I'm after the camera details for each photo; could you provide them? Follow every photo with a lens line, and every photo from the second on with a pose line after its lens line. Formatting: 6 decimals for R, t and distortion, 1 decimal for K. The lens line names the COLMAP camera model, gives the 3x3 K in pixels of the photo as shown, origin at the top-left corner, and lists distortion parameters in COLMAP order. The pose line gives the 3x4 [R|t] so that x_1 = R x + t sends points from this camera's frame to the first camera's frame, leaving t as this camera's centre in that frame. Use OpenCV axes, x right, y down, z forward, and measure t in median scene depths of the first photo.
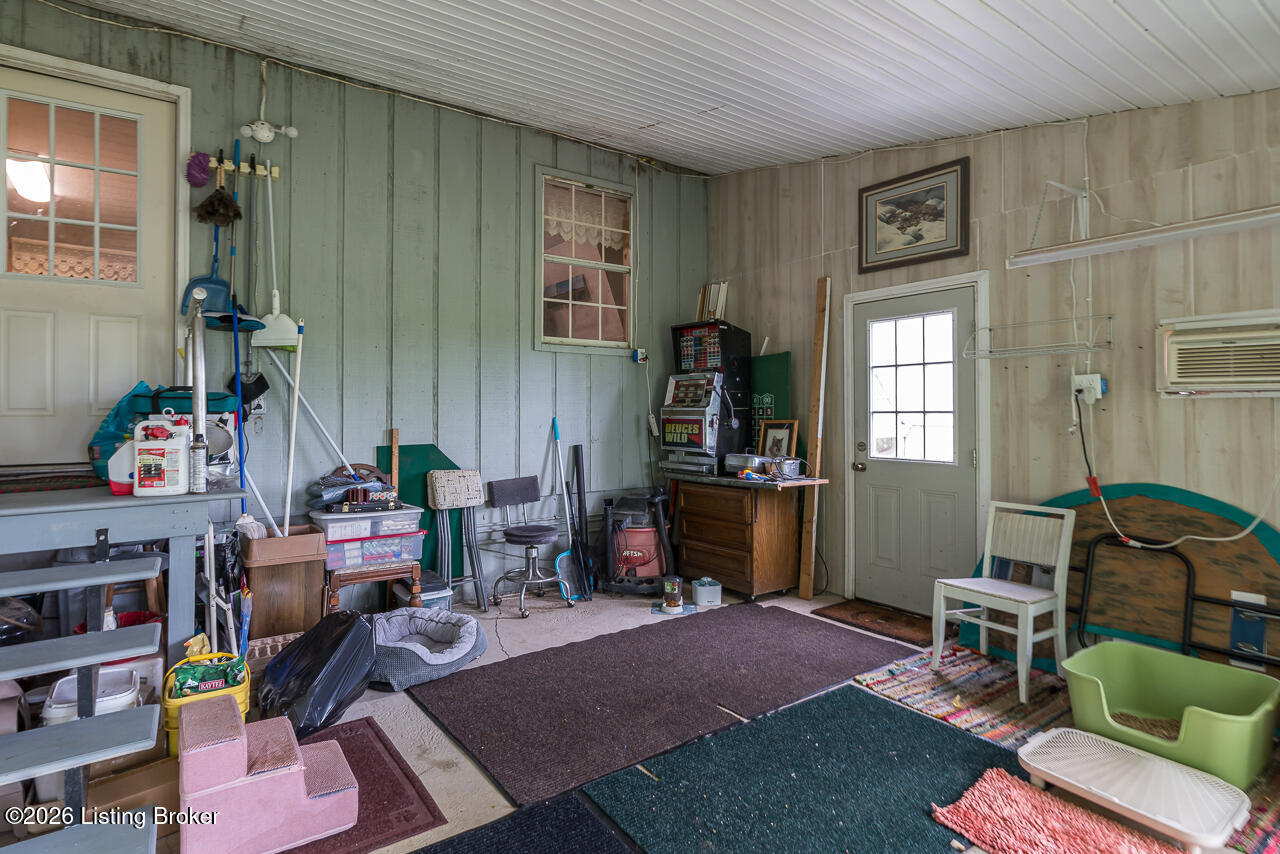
lens RADIAL K [[643.6, 0, 642.8], [0, 643.6, 399.8], [0, 0, 1]] dist [-0.003390, 0.006176]
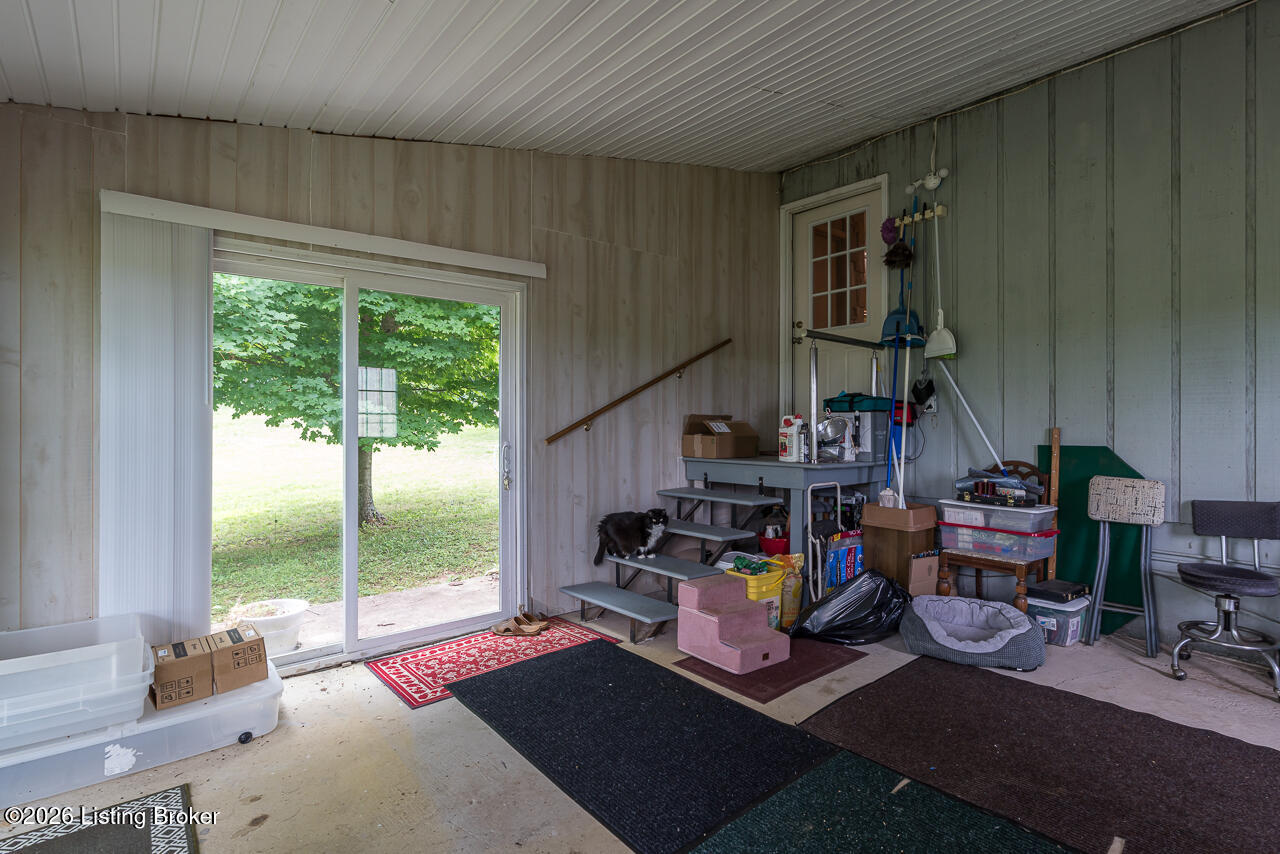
lens RADIAL K [[633.2, 0, 640.2], [0, 633.2, 413.9], [0, 0, 1]] dist [-0.000737, 0.000399]
pose [[0.093472, -0.001153, -0.995621, 0.549234], [0.018616, 0.999827, 0.000590, 0.013450], [0.995448, -0.018590, 0.093478, 0.329184]]
